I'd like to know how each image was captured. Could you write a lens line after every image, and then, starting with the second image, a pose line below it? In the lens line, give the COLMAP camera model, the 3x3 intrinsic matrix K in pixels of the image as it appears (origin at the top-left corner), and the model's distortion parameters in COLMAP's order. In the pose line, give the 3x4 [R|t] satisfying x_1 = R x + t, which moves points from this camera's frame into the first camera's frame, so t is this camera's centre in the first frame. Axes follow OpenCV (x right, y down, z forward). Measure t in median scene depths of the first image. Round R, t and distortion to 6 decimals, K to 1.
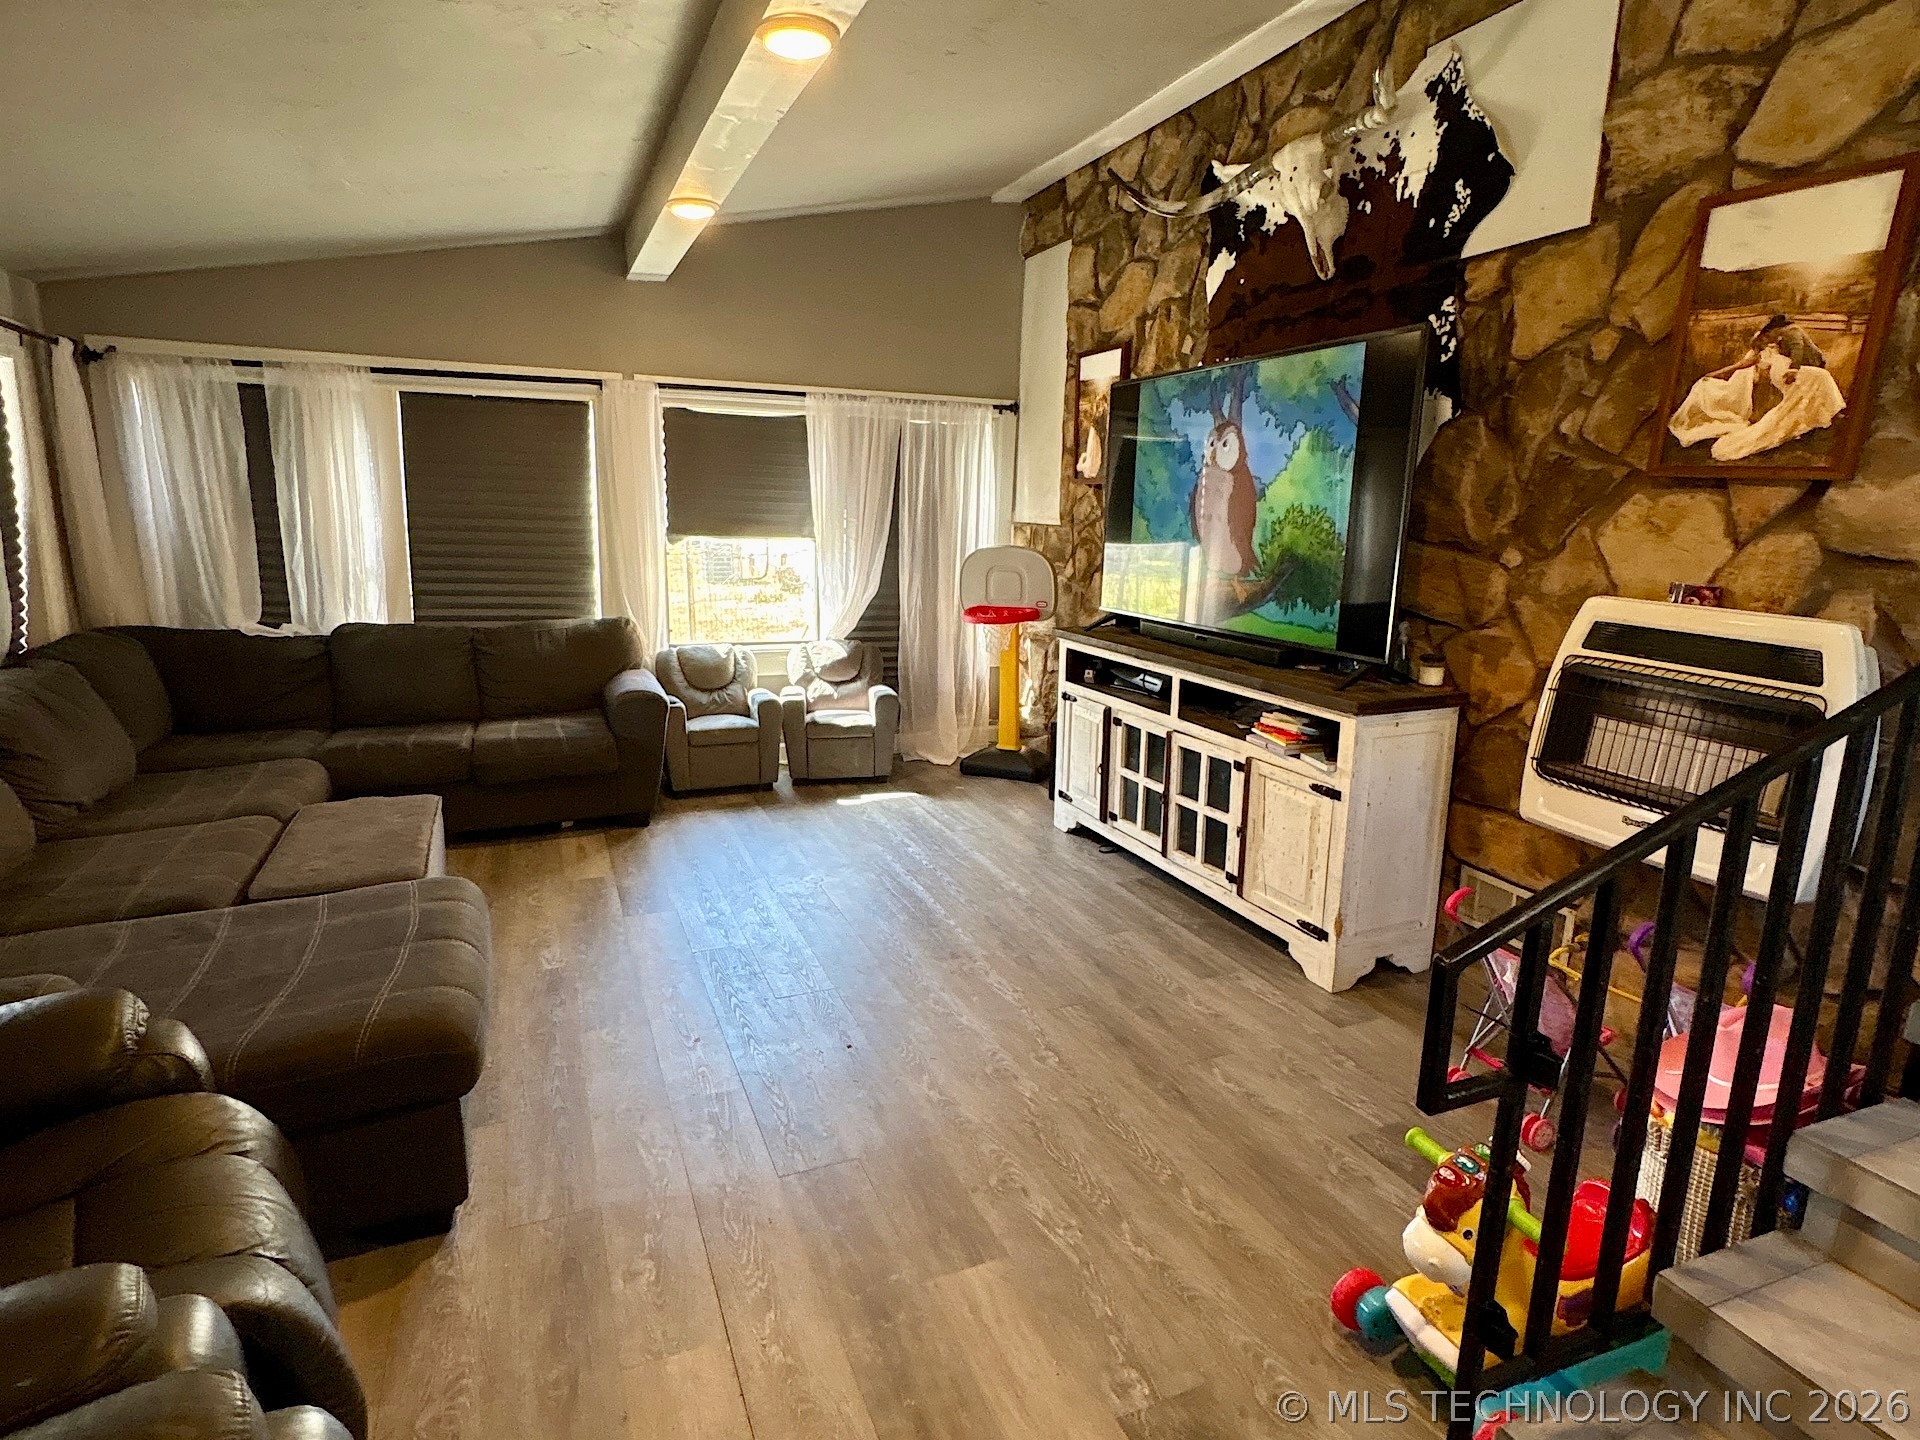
lens RADIAL K [[1017.0, 0, 963.1], [0, 1017.0, 719.9], [0, 0, 1]] dist [0.000405, -0.000064]
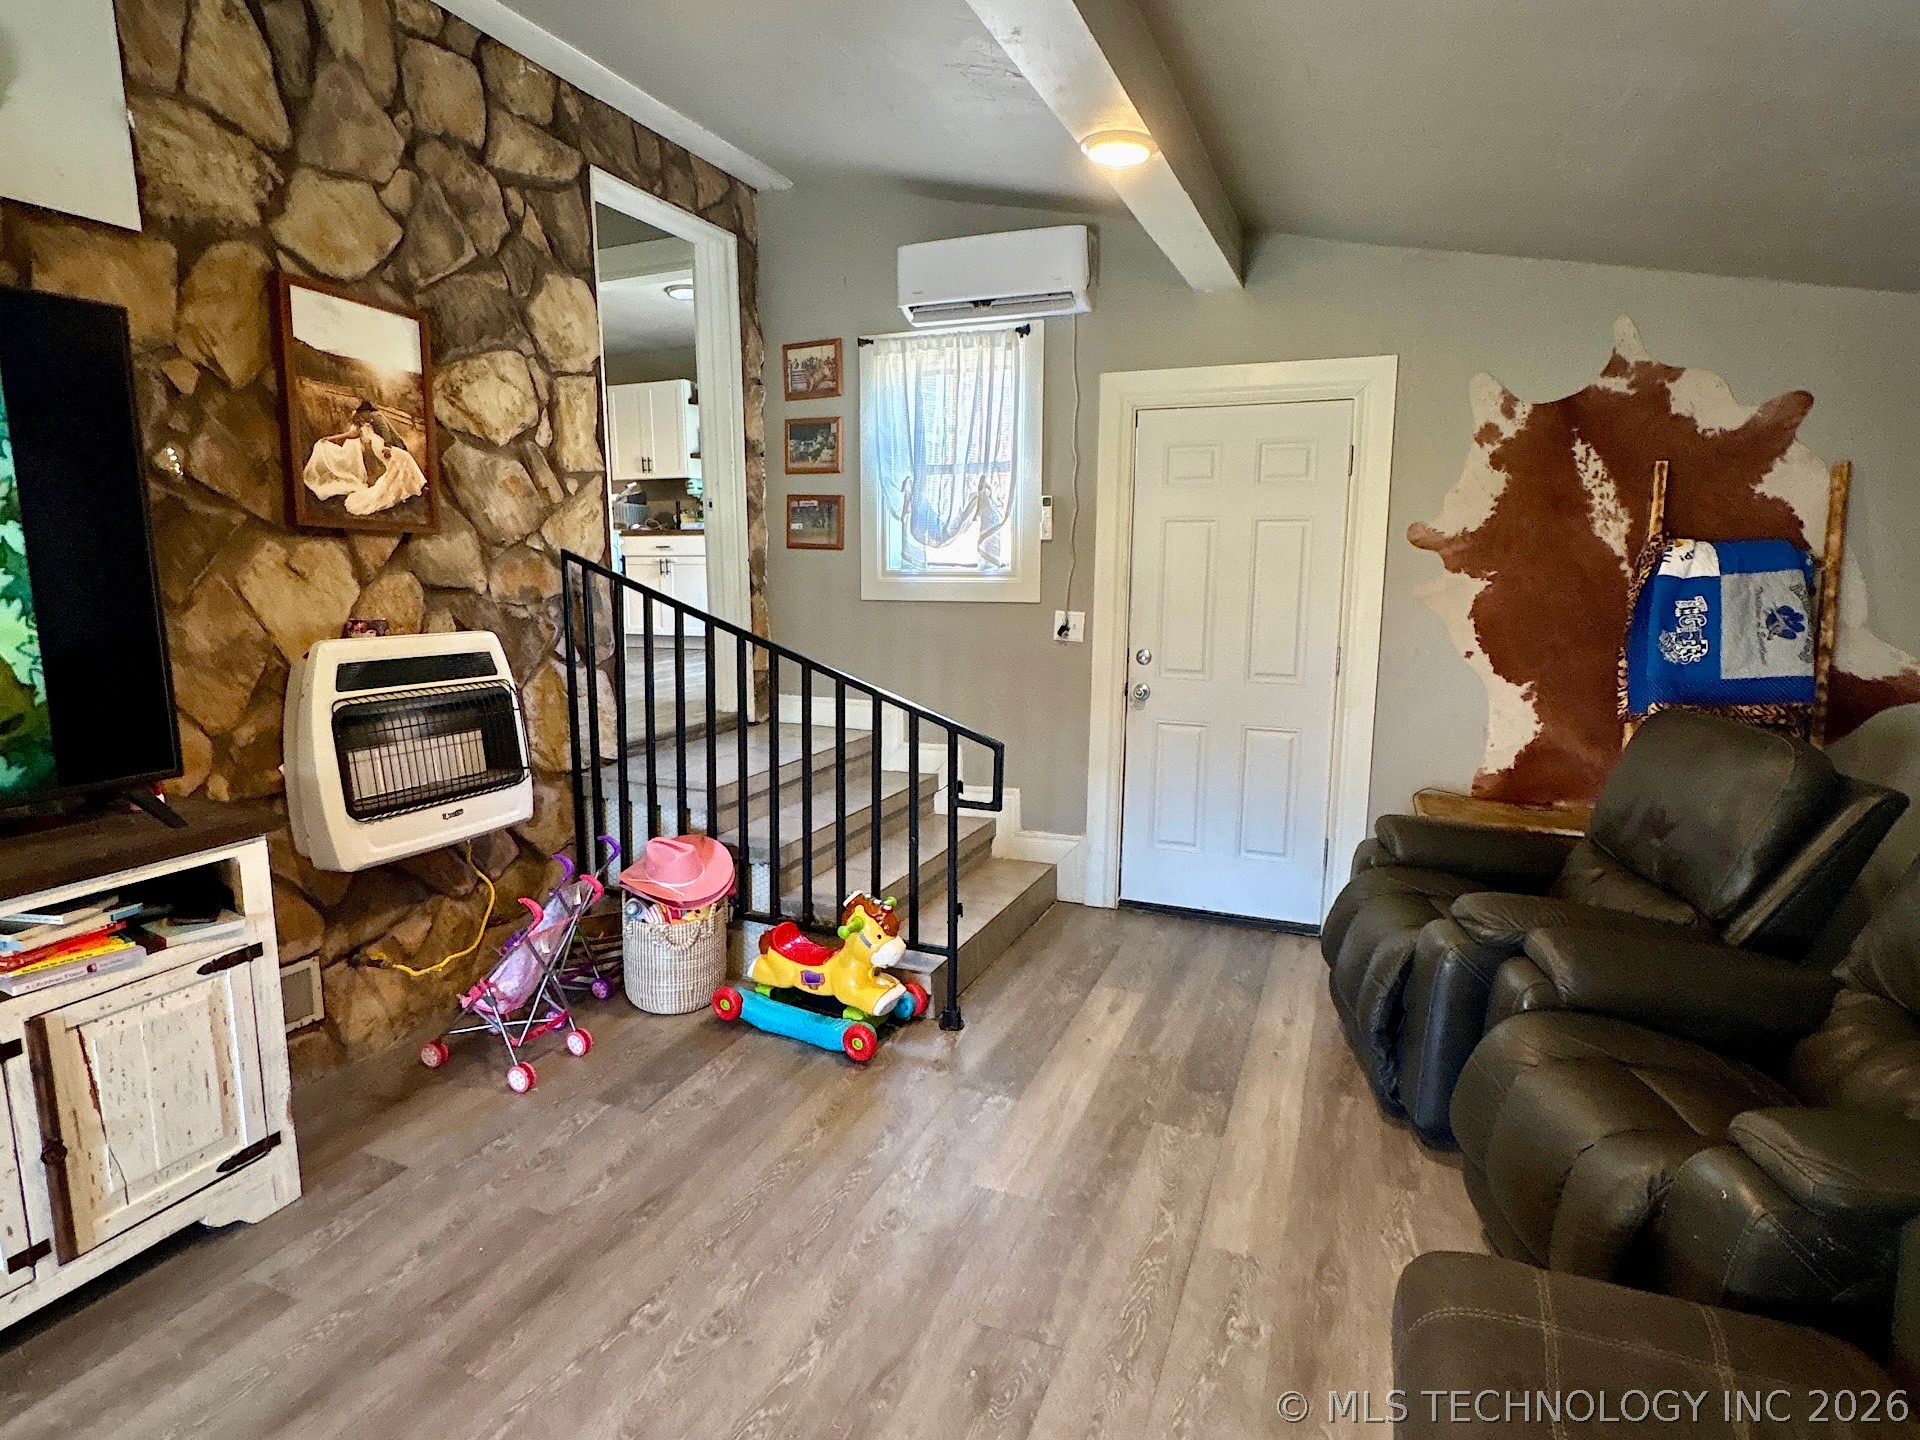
lens RADIAL K [[1017.0, 0, 963.1], [0, 1017.0, 719.9], [0, 0, 1]] dist [0.000405, -0.000064]
pose [[-0.705629, -0.137343, 0.695143, -0.327081], [0.126626, 0.940802, 0.314416, -0.169939], [-0.697175, 0.309884, -0.646466, 0.730777]]
